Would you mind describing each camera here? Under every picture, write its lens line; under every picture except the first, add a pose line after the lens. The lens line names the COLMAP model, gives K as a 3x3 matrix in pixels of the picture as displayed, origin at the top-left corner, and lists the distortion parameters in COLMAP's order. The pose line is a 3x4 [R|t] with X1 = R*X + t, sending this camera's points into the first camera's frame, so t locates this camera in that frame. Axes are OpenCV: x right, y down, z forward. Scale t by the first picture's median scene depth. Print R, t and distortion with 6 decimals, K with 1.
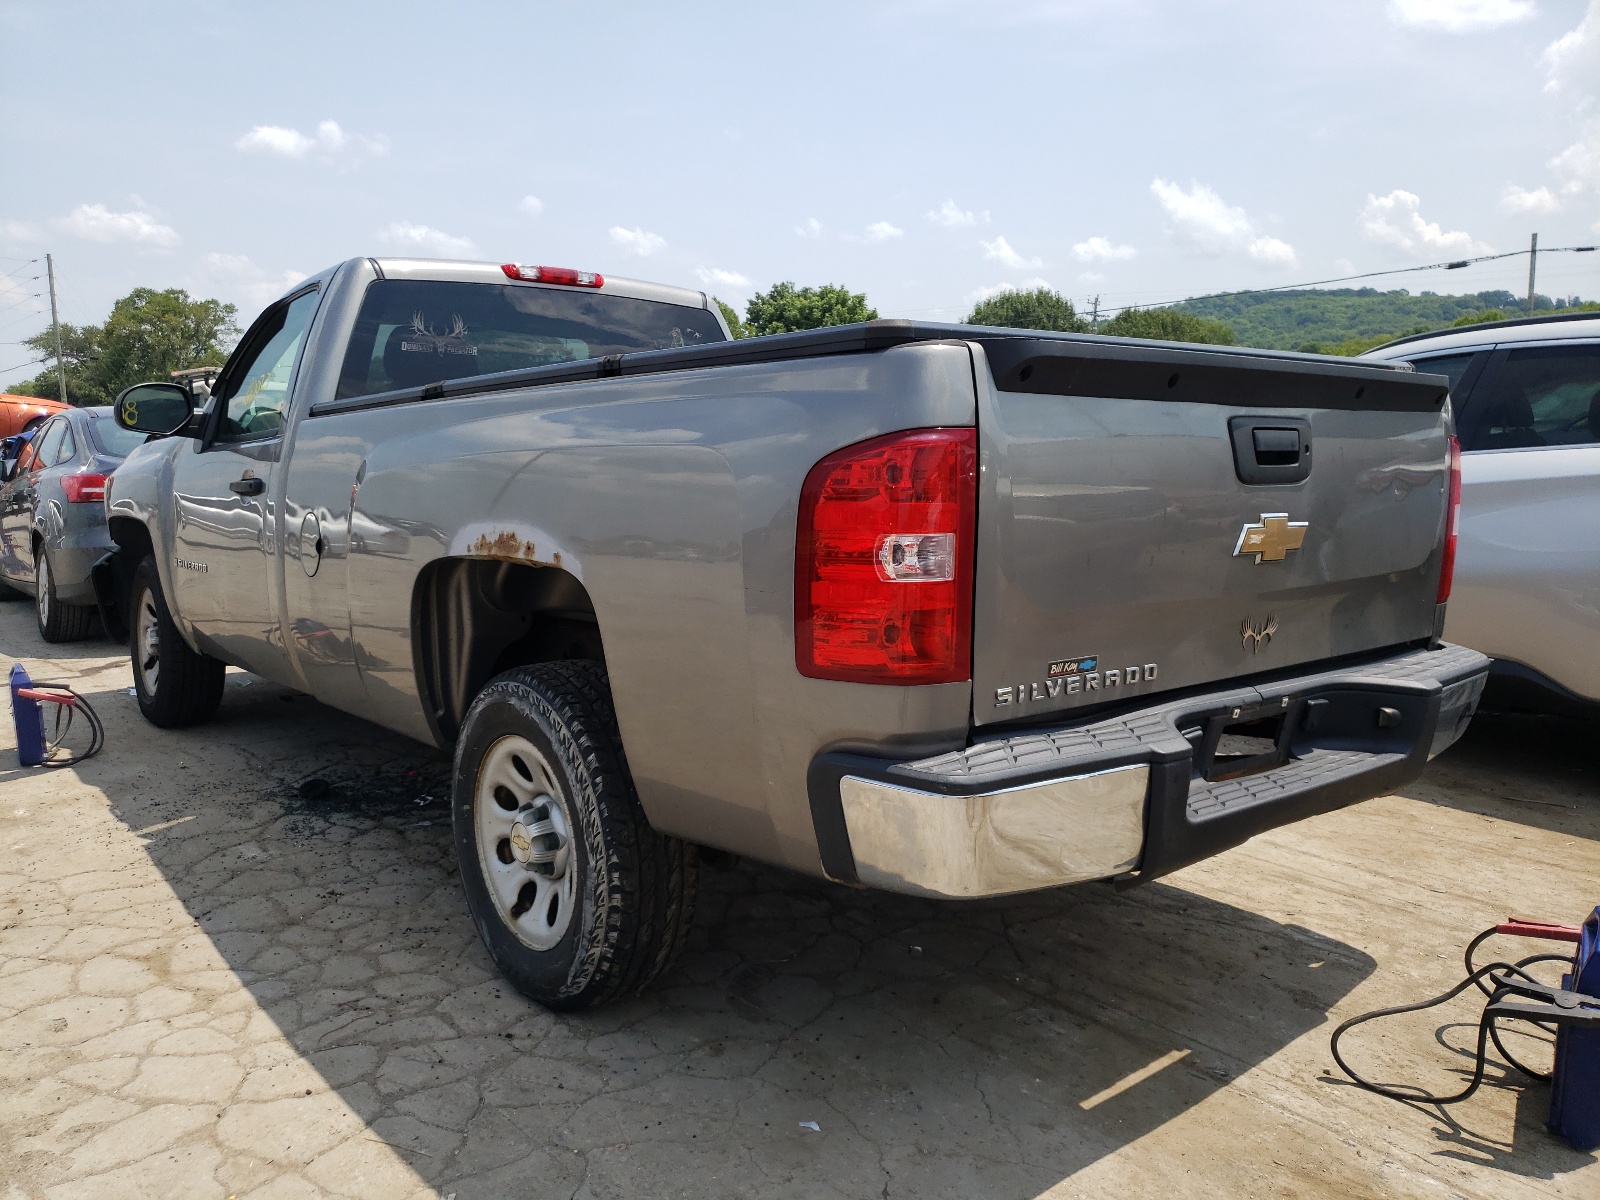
lens RADIAL K [[1245.9, 0, 800.0], [0, 1245.9, 600.0], [0, 0, 1]] dist [0.028123, -0.010705]
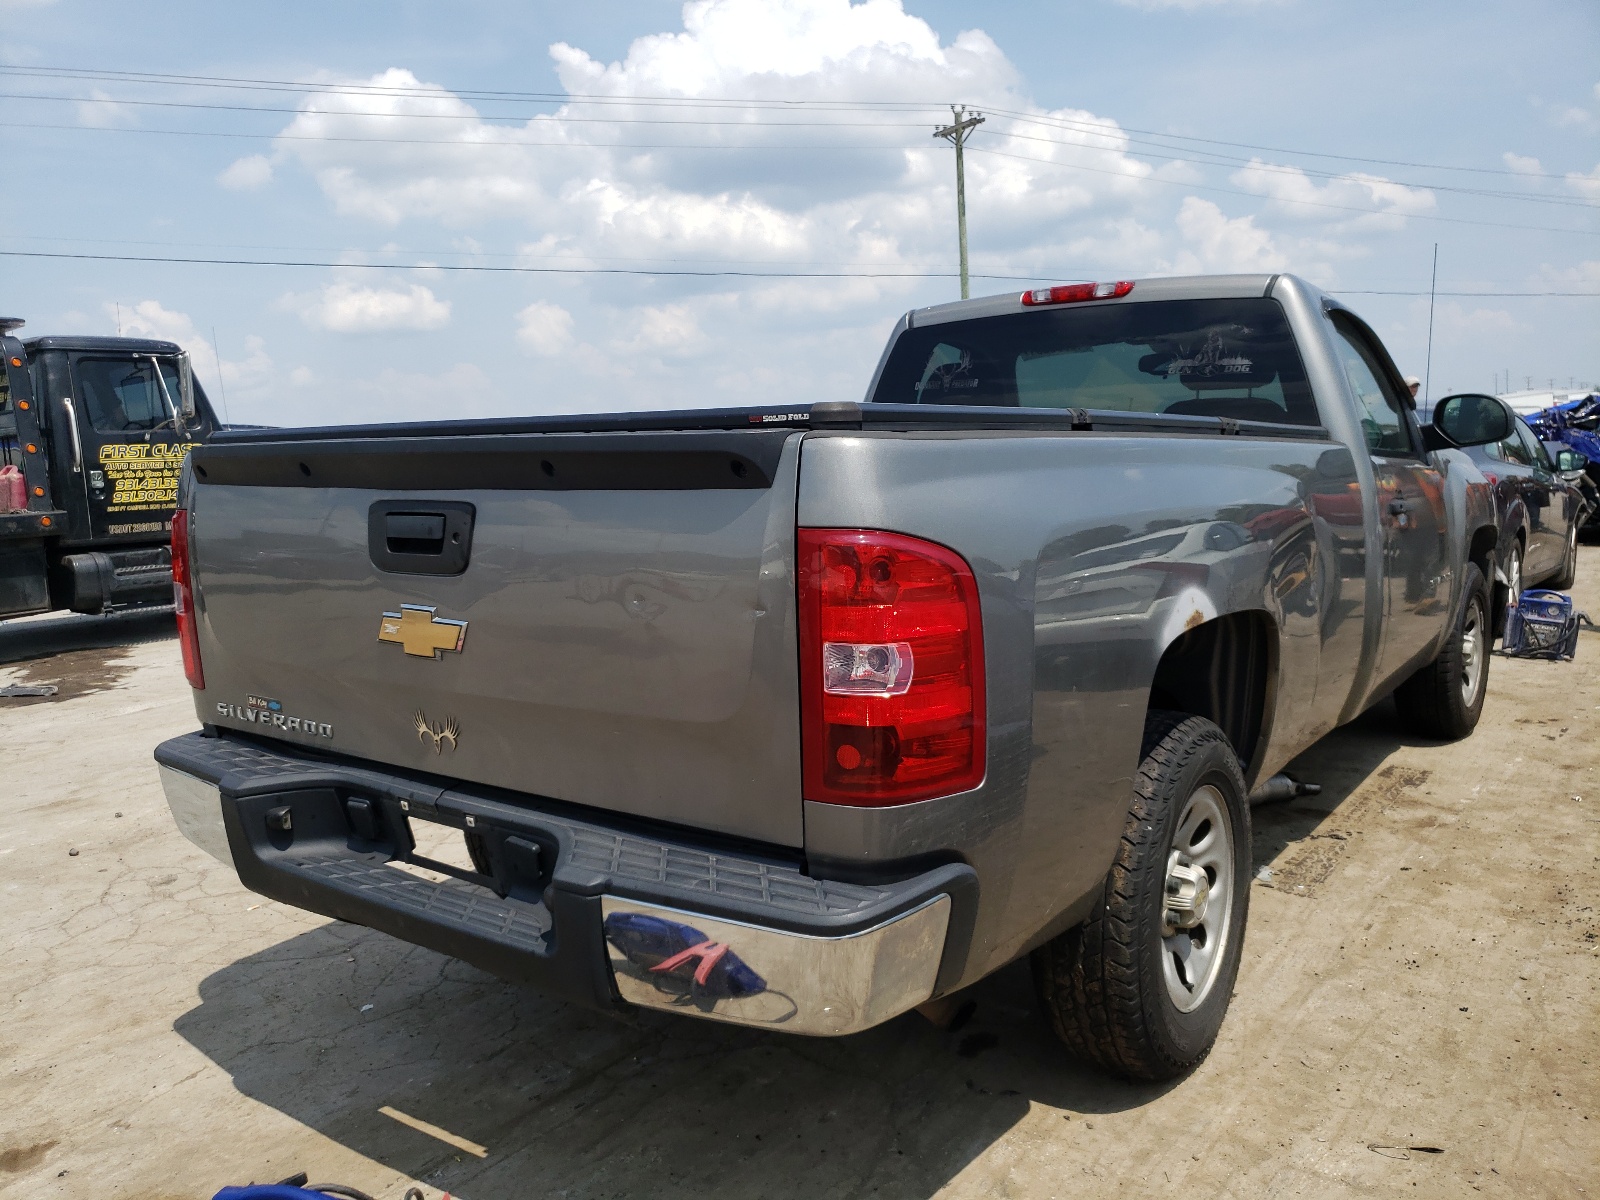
lens RADIAL K [[1245.9, 0, 800.0], [0, 1245.9, 600.0], [0, 0, 1]] dist [0.028123, -0.010705]
pose [[0.241314, 0.115918, -0.963499, 1.303363], [-0.082625, 0.991689, 0.098615, -0.182660], [0.966923, 0.055812, 0.248887, 1.022724]]
